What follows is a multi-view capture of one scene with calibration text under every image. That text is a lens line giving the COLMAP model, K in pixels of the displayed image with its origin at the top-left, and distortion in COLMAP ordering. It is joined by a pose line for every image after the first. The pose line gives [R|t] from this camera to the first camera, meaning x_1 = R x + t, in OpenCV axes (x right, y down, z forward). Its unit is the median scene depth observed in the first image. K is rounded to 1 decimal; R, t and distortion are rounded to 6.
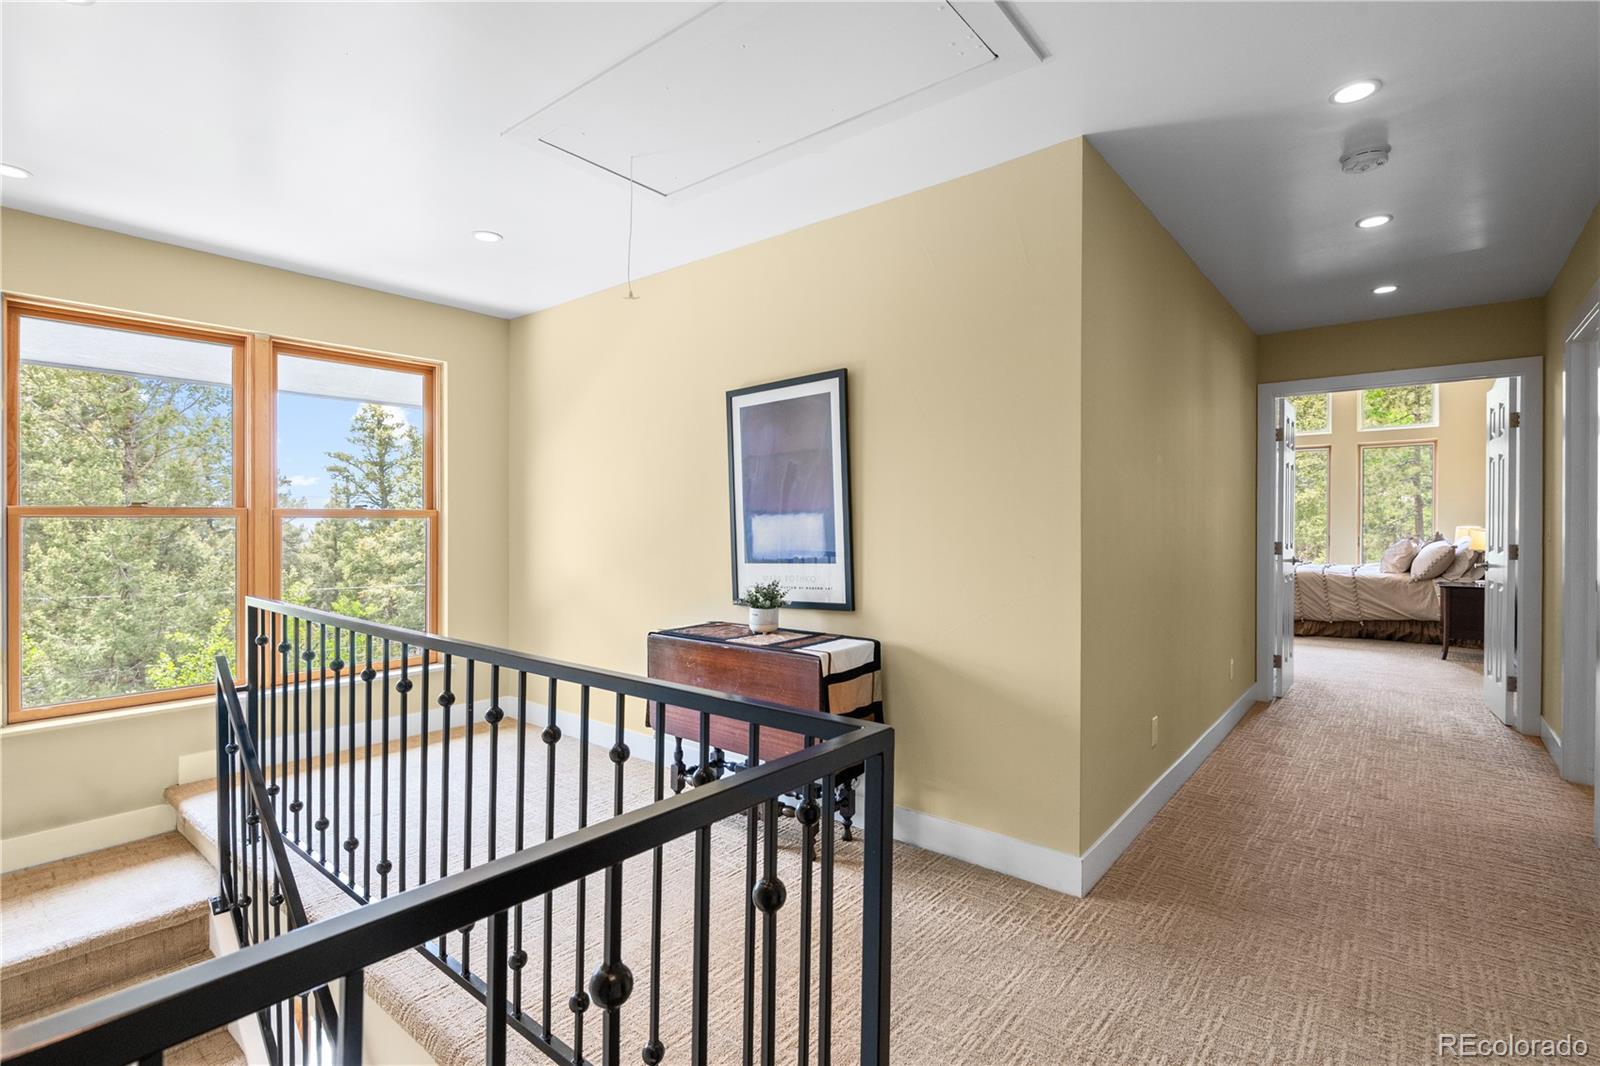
lens RADIAL K [[741.6, 0, 806.5], [0, 741.6, 526.5], [0, 0, 1]] dist [-0.003463, -0.001184]
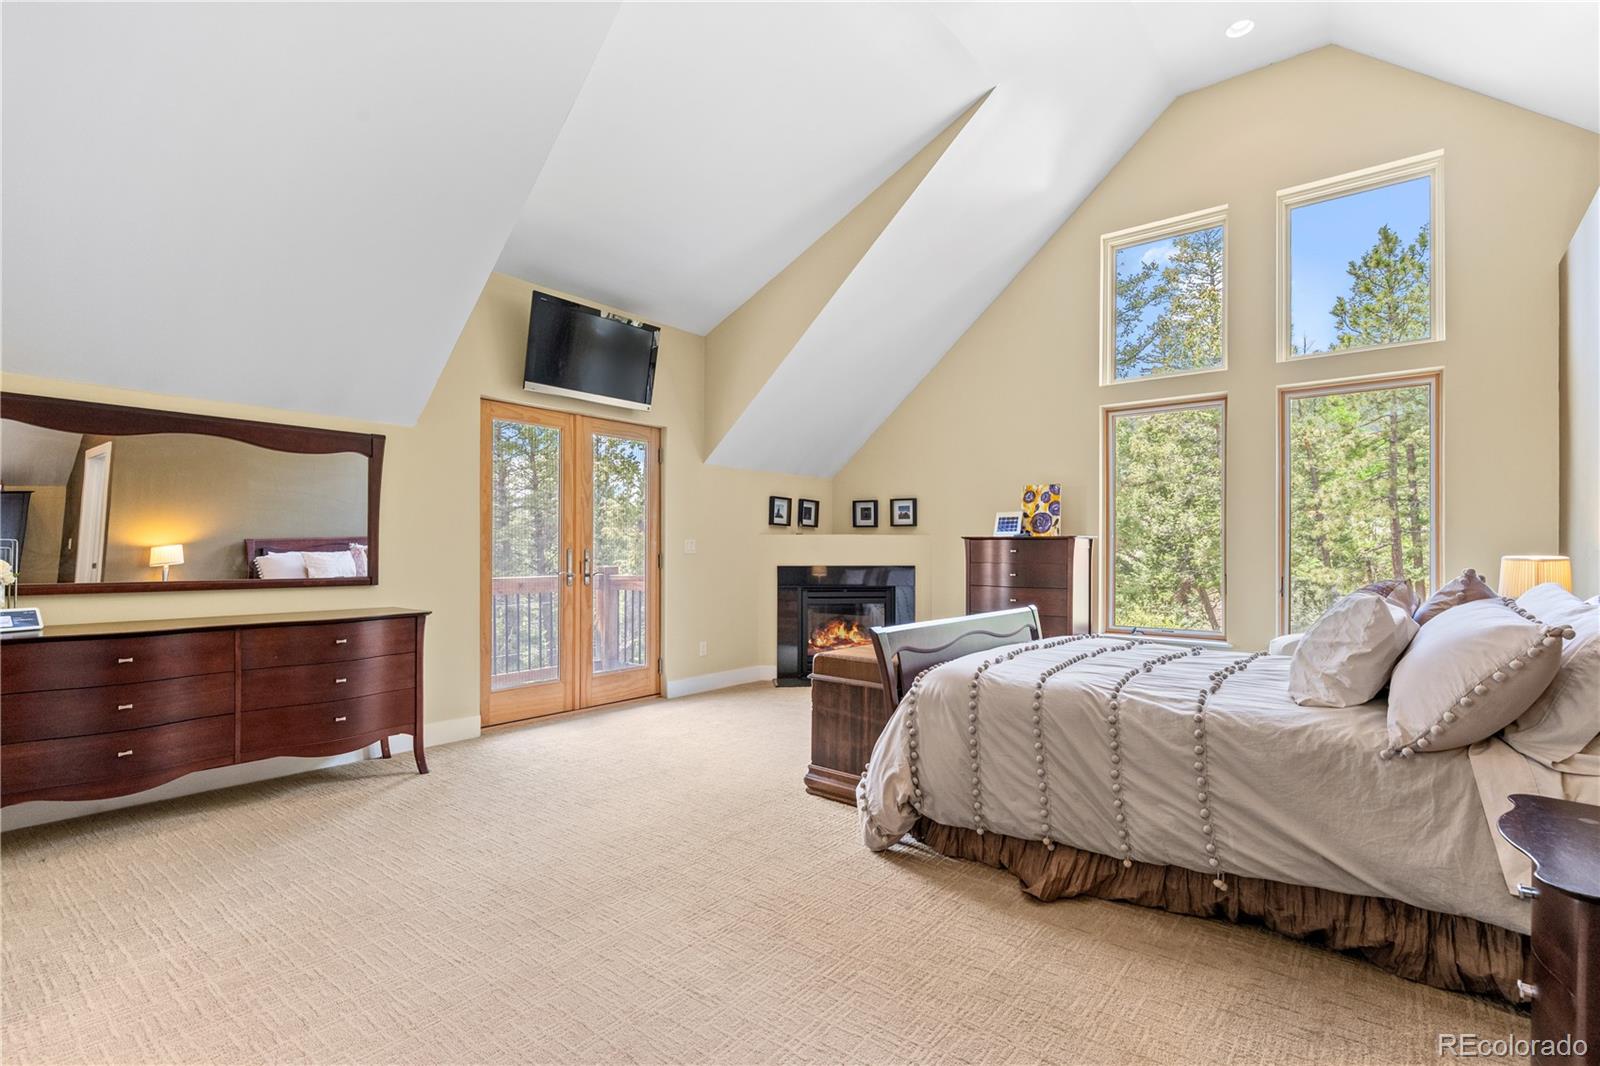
lens RADIAL K [[741.6, 0, 794.1], [0, 741.6, 542.4], [0, 0, 1]] dist [-0.003463, -0.001184]
pose [[0.999877, 0.011589, 0.010535, 0.578479], [-0.011373, 0.999729, -0.020330, 0.004809], [-0.010768, 0.020208, 0.999738, 0.708403]]
